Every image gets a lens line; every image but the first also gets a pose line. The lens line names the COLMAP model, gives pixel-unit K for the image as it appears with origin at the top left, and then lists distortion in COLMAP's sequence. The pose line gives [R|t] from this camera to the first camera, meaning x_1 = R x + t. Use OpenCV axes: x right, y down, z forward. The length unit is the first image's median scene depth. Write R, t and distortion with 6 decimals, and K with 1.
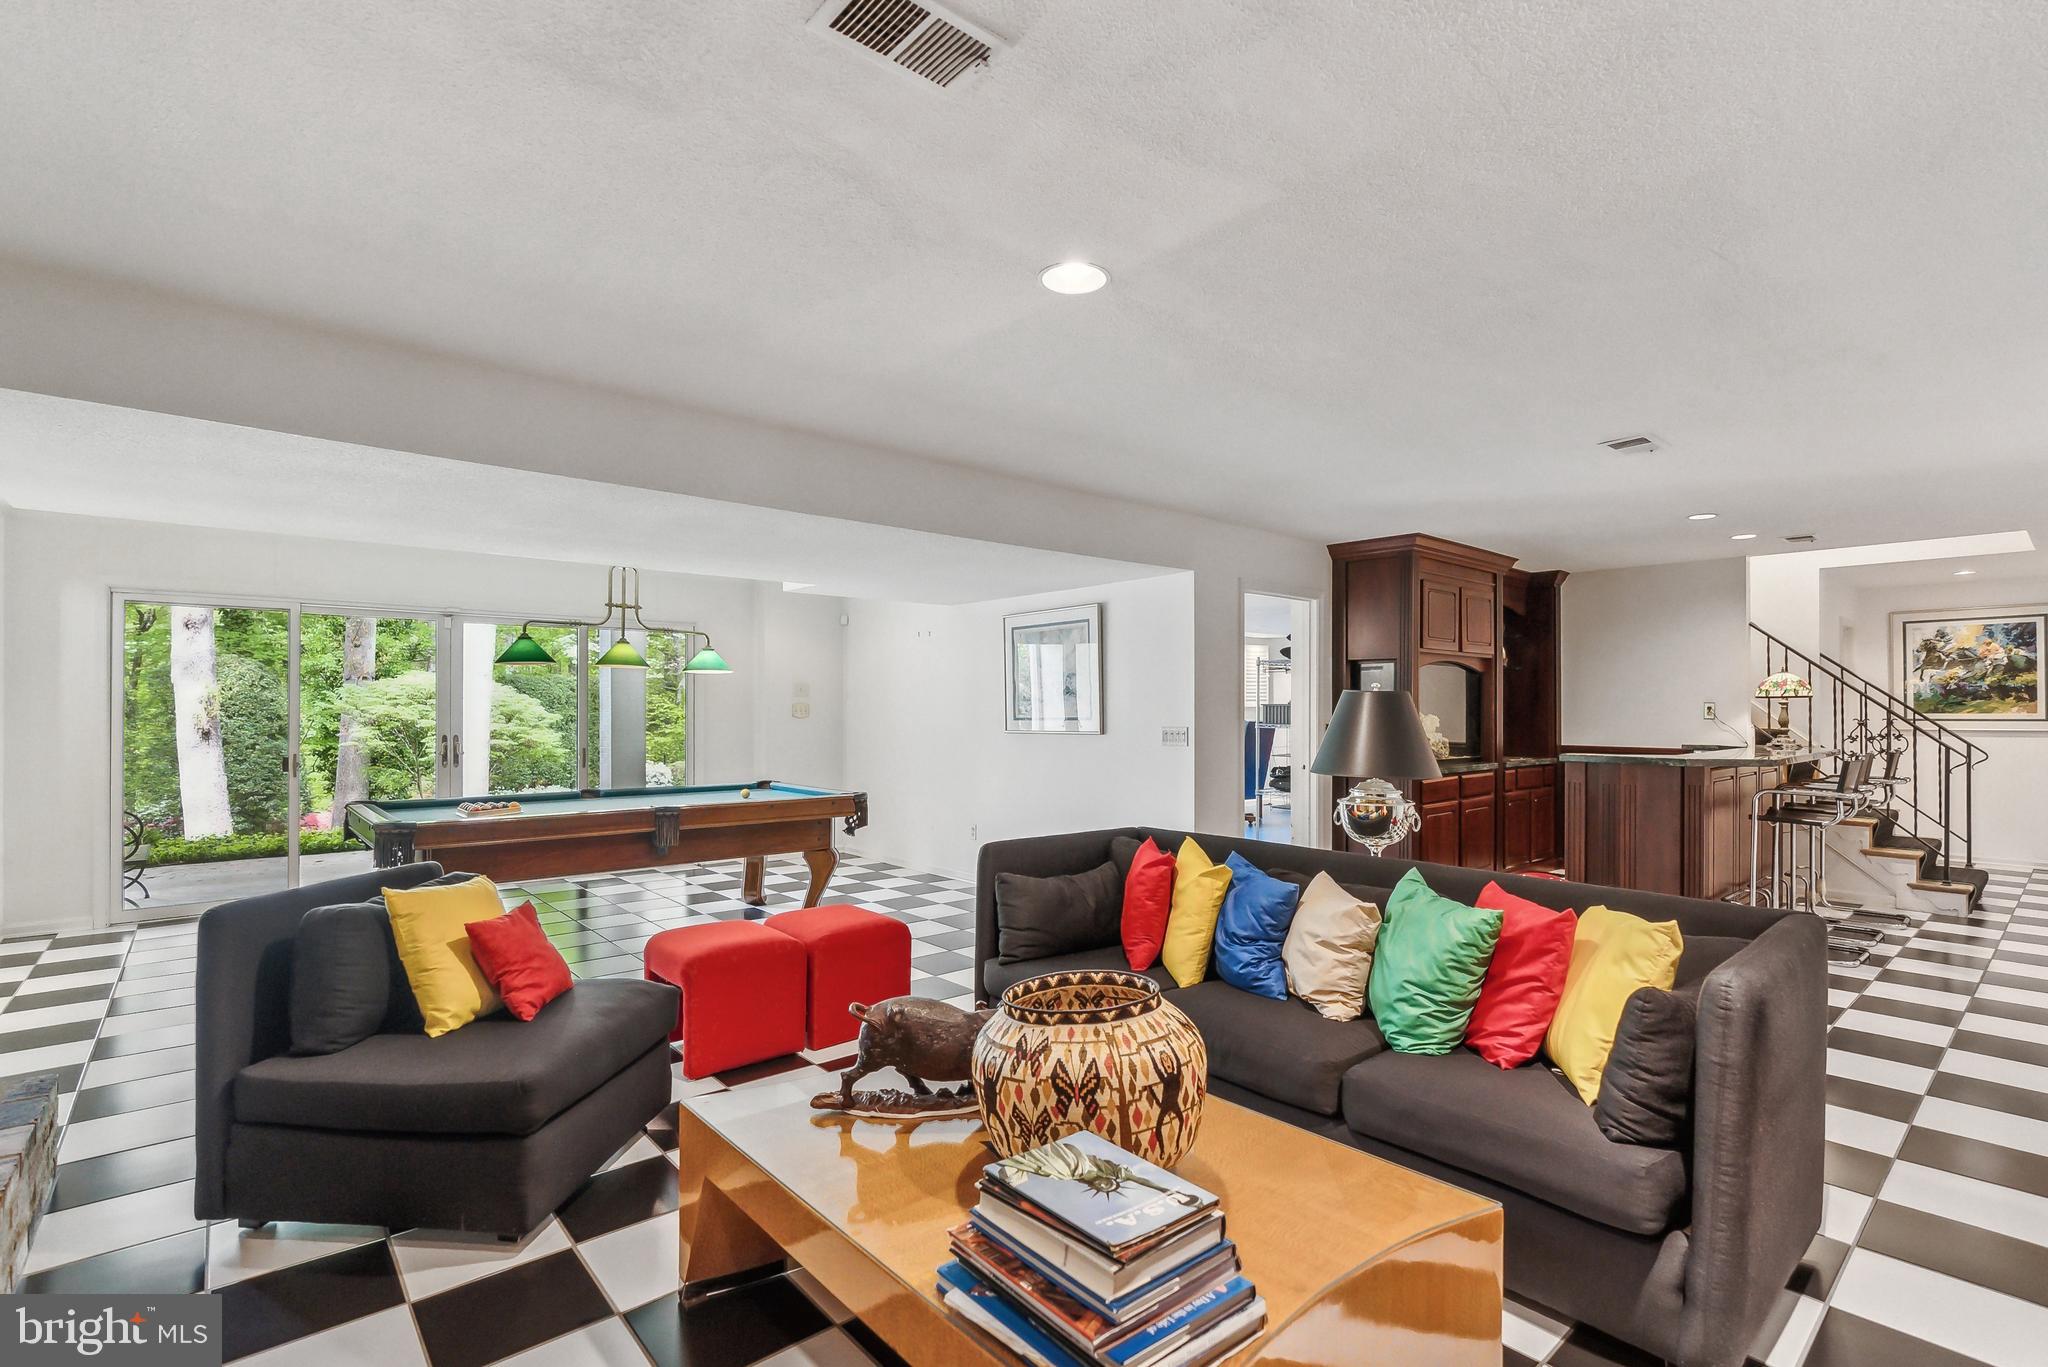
lens RADIAL K [[950.5, 0, 1018.1], [0, 950.5, 695.9], [0, 0, 1]] dist [-0.011438, 0.001647]
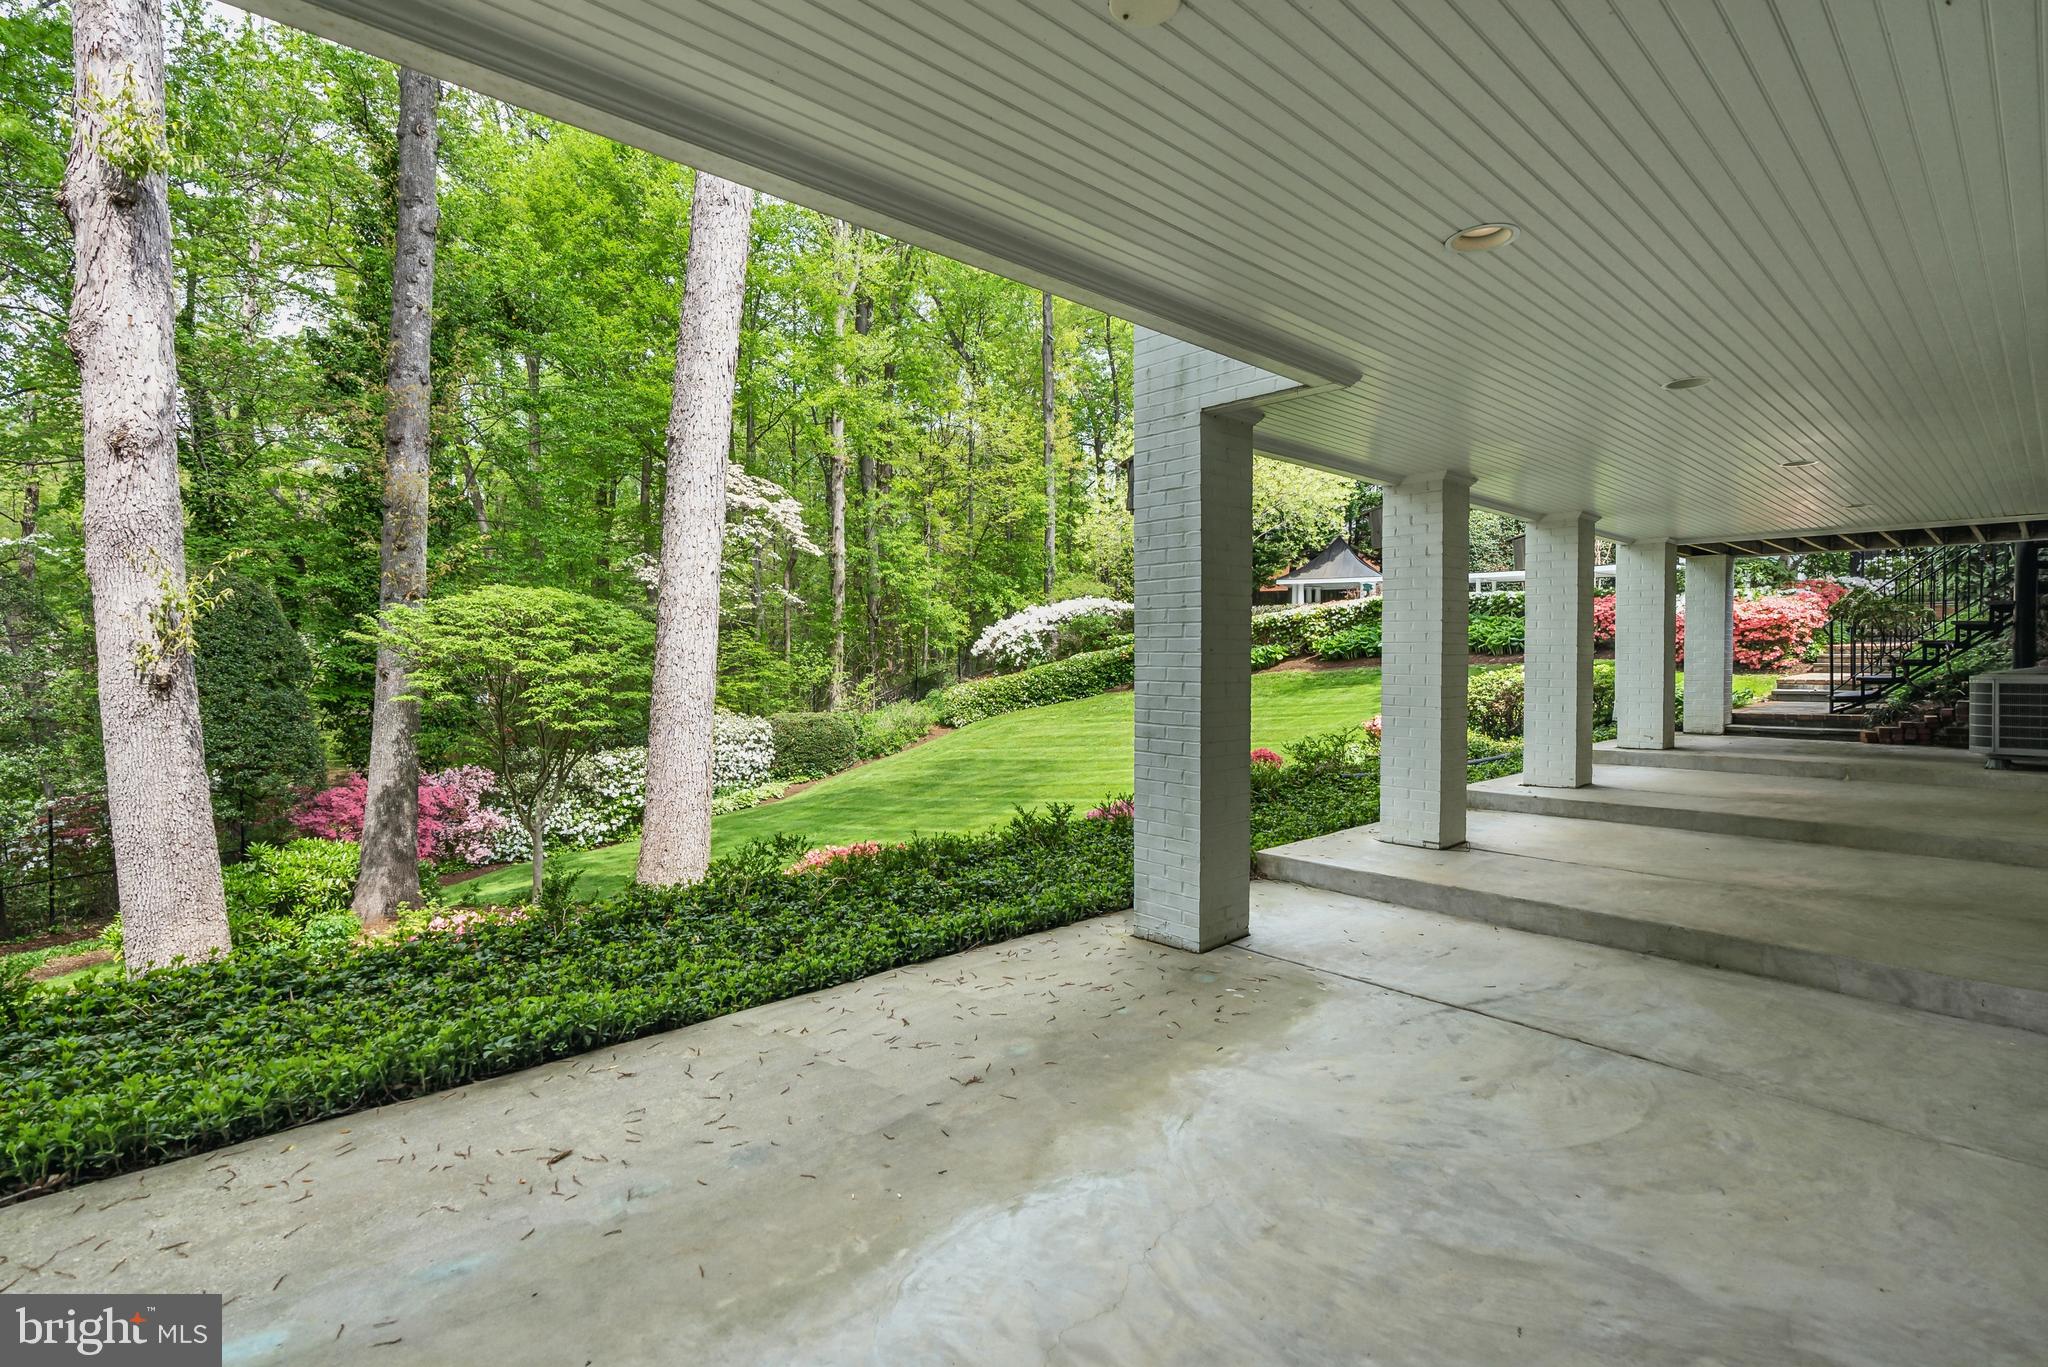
lens RADIAL K [[950.5, 0, 1028.5], [0, 950.5, 655.2], [0, 0, 1]] dist [-0.011438, 0.001647]
pose [[0.999717, 0.005163, 0.023203, -0.265579], [-0.005511, 0.999873, 0.014960, 0.009249], [-0.023123, -0.015084, 0.999619, 0.313855]]
